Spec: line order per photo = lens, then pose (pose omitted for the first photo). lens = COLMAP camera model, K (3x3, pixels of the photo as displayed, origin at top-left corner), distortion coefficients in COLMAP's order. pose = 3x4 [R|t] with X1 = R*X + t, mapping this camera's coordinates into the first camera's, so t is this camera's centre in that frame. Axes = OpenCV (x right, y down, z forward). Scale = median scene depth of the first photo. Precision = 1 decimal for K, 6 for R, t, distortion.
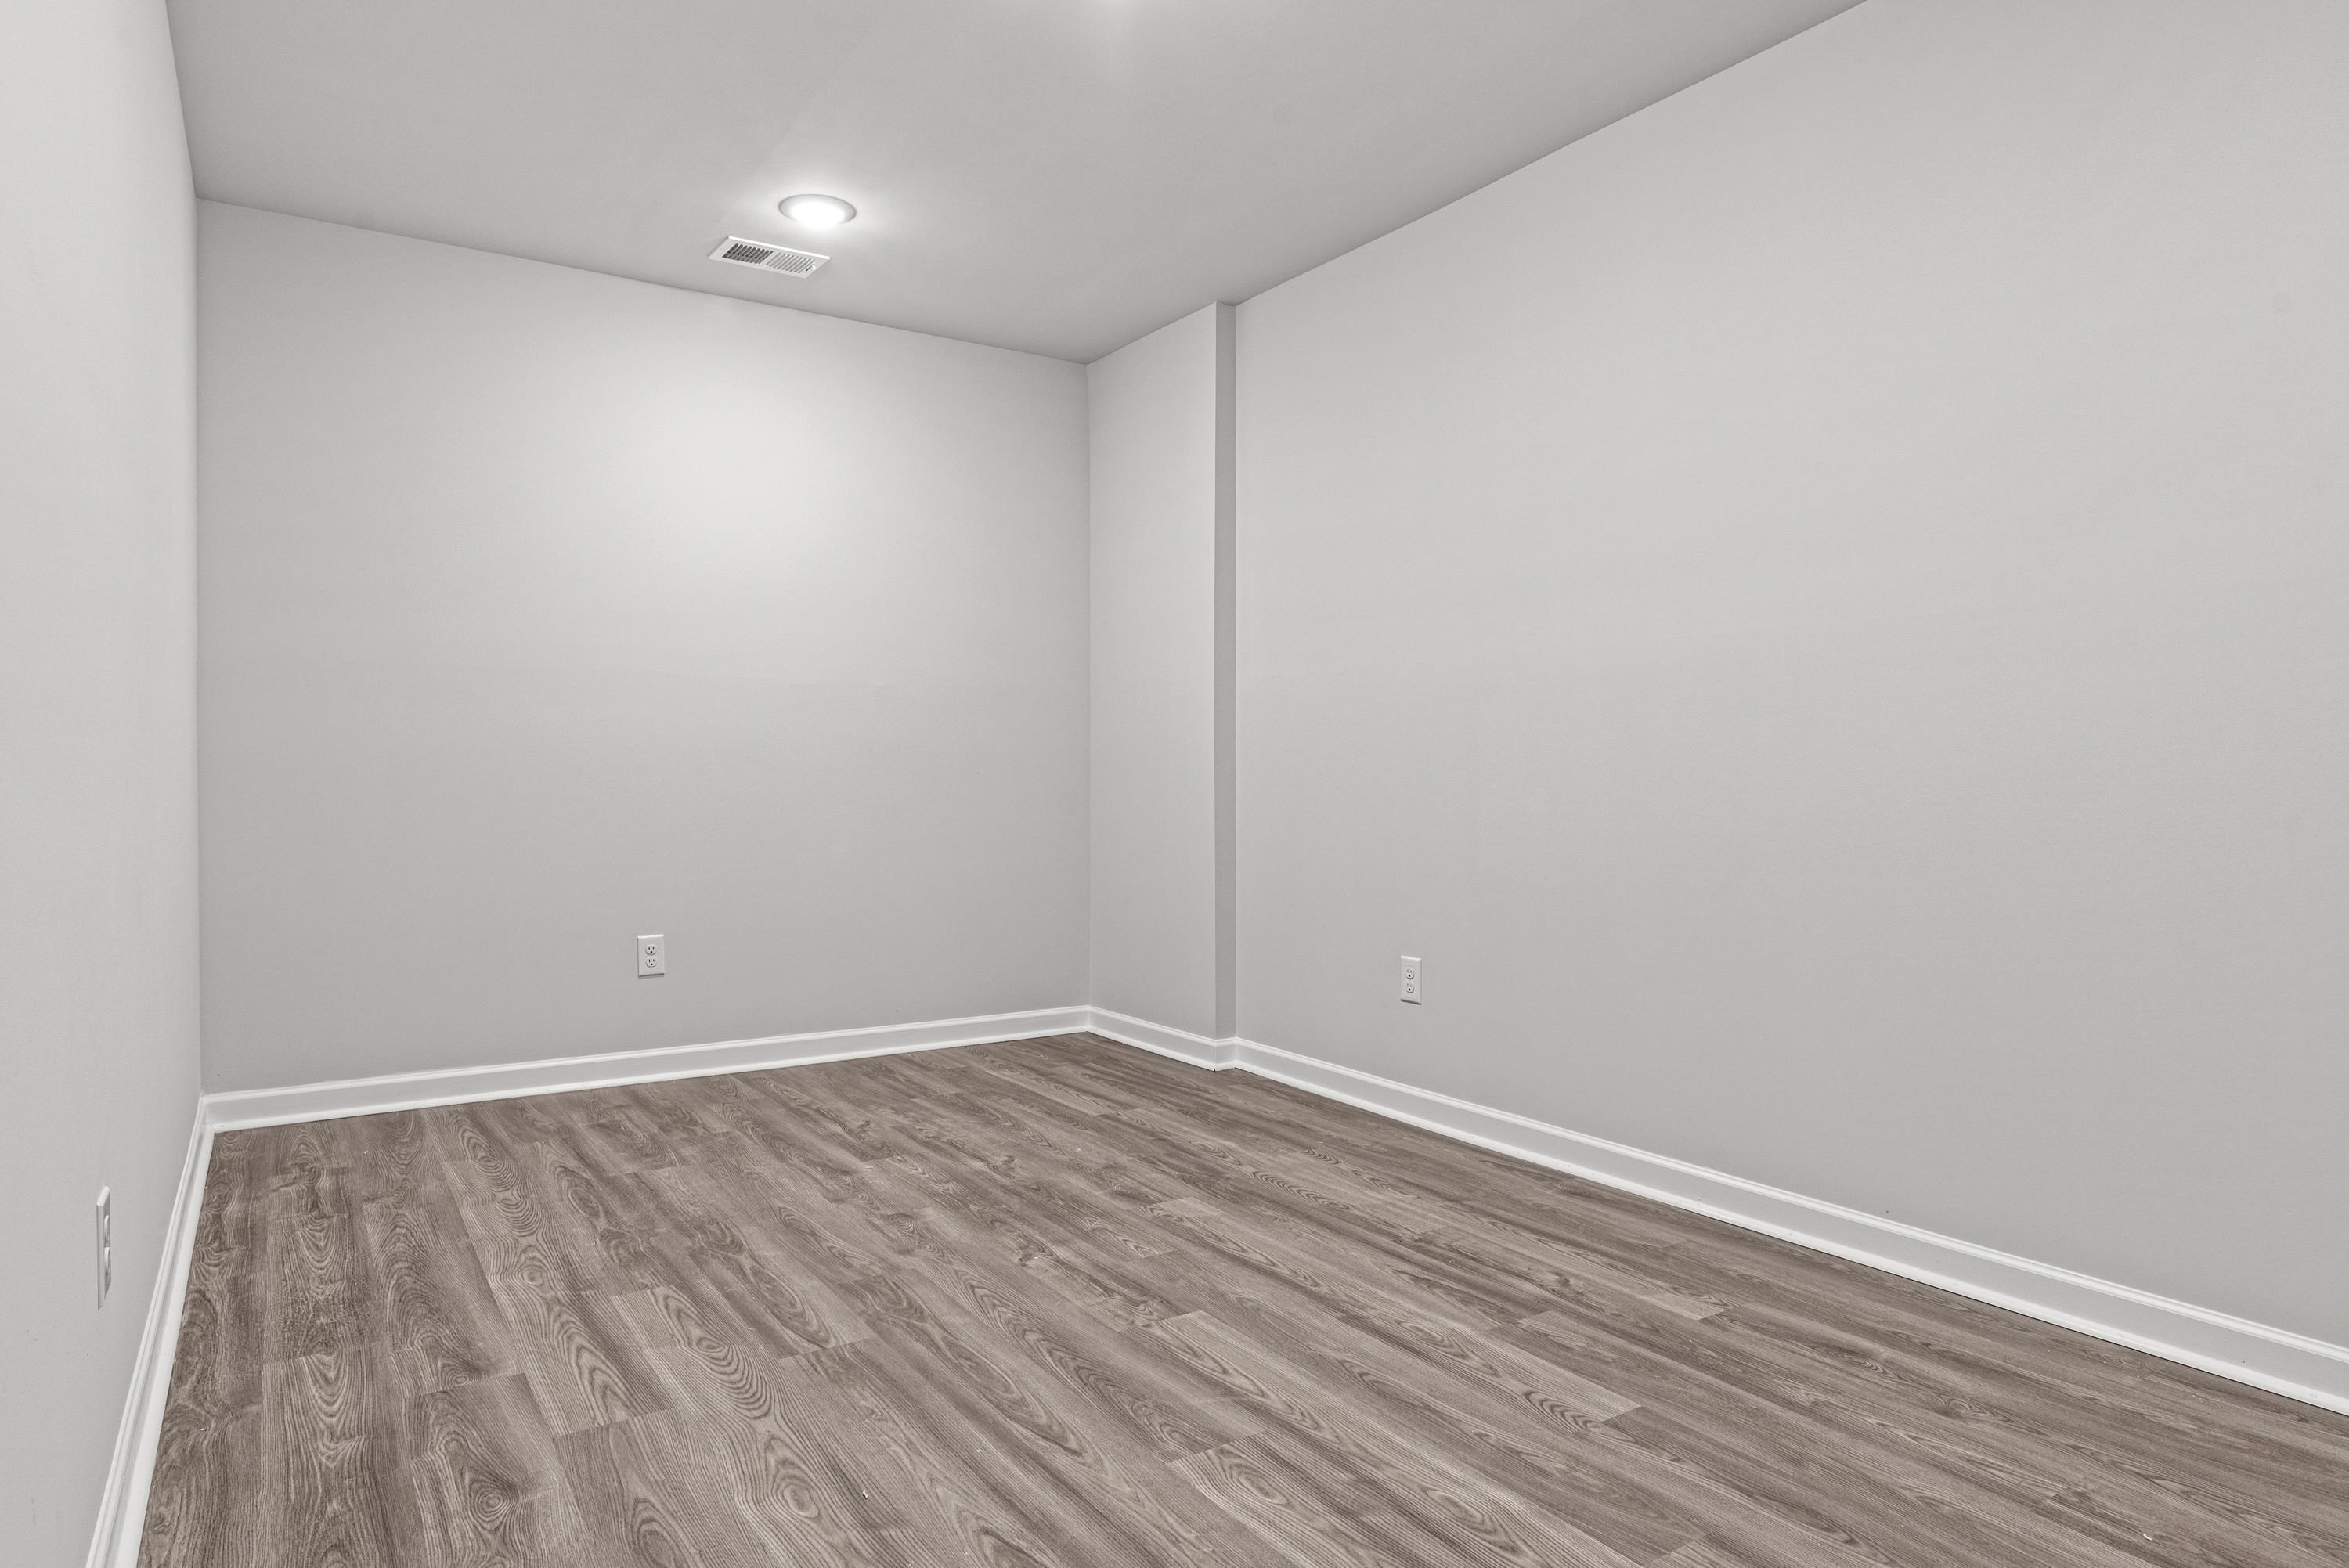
lens RADIAL K [[1357.3, 0, 1174.8], [0, 1357.3, 783.5], [0, 0, 1]] dist [-0.004164, 0.000905]
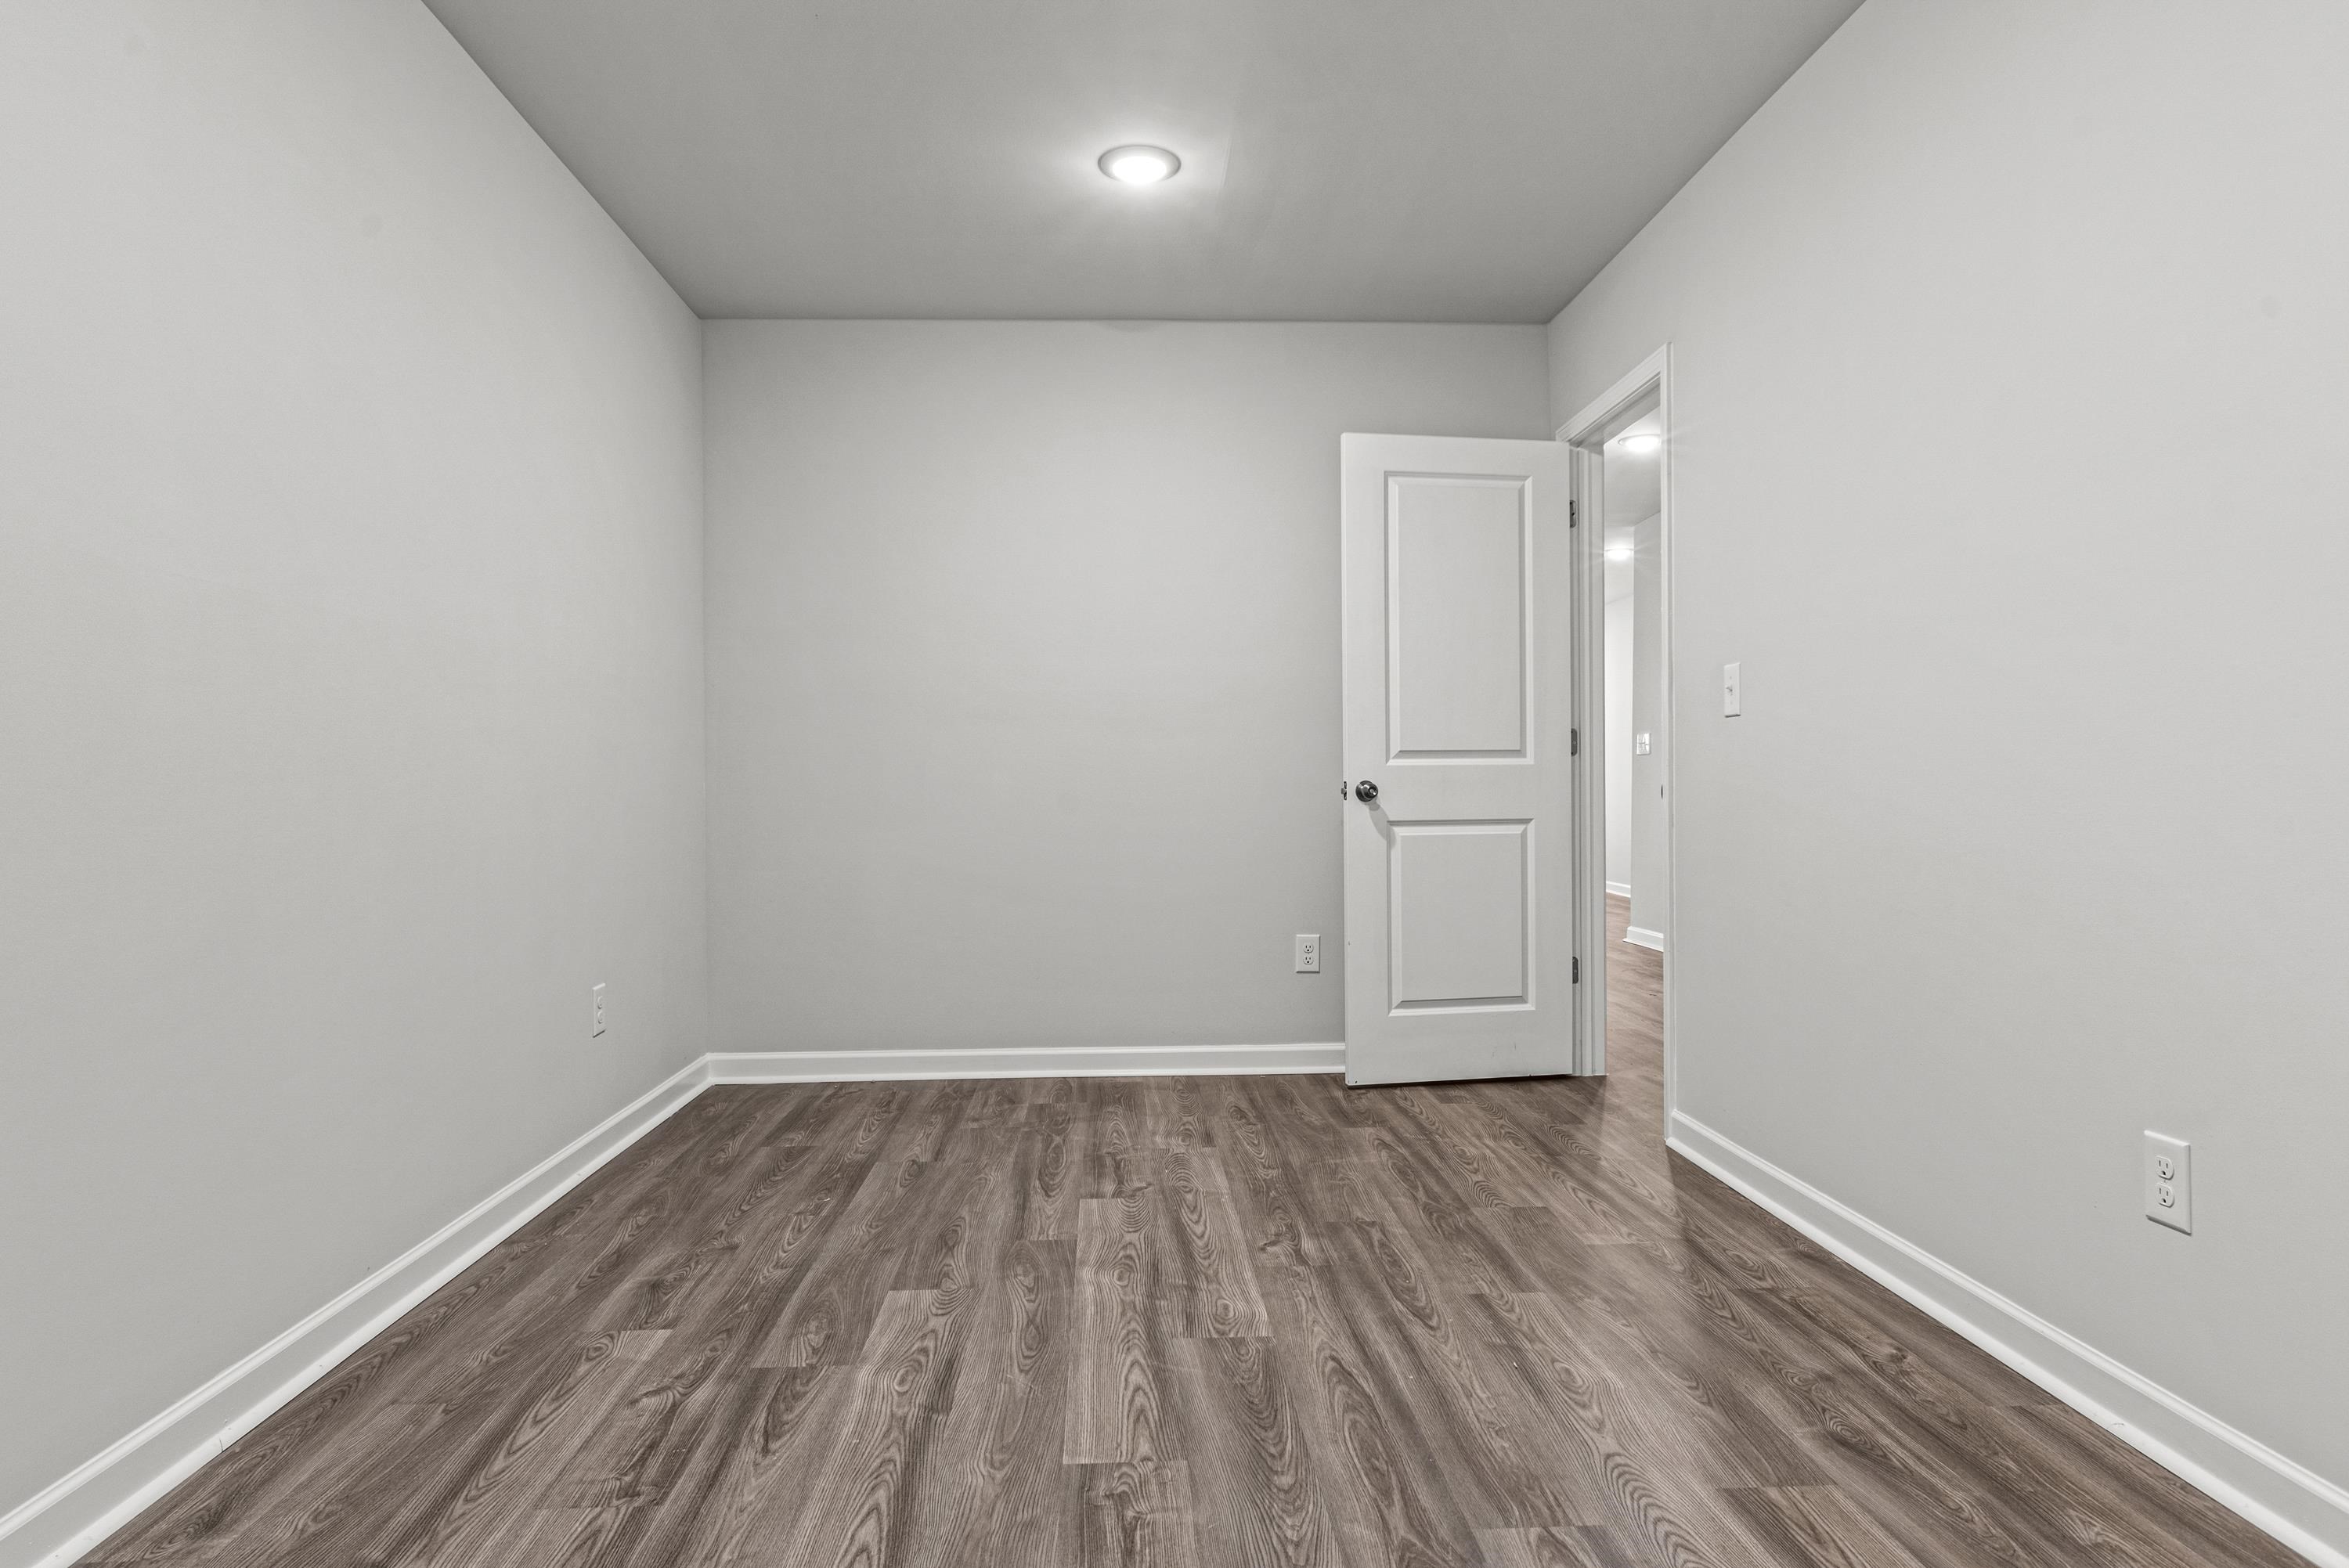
lens RADIAL K [[1357.3, 0, 1170.0], [0, 1357.3, 798.8], [0, 0, 1]] dist [-0.004164, 0.000905]
pose [[-0.860099, -0.001127, 0.510127, -0.488704], [0.008539, 0.999826, 0.016606, -0.010857], [-0.510056, 0.018638, -0.859939, 1.841250]]
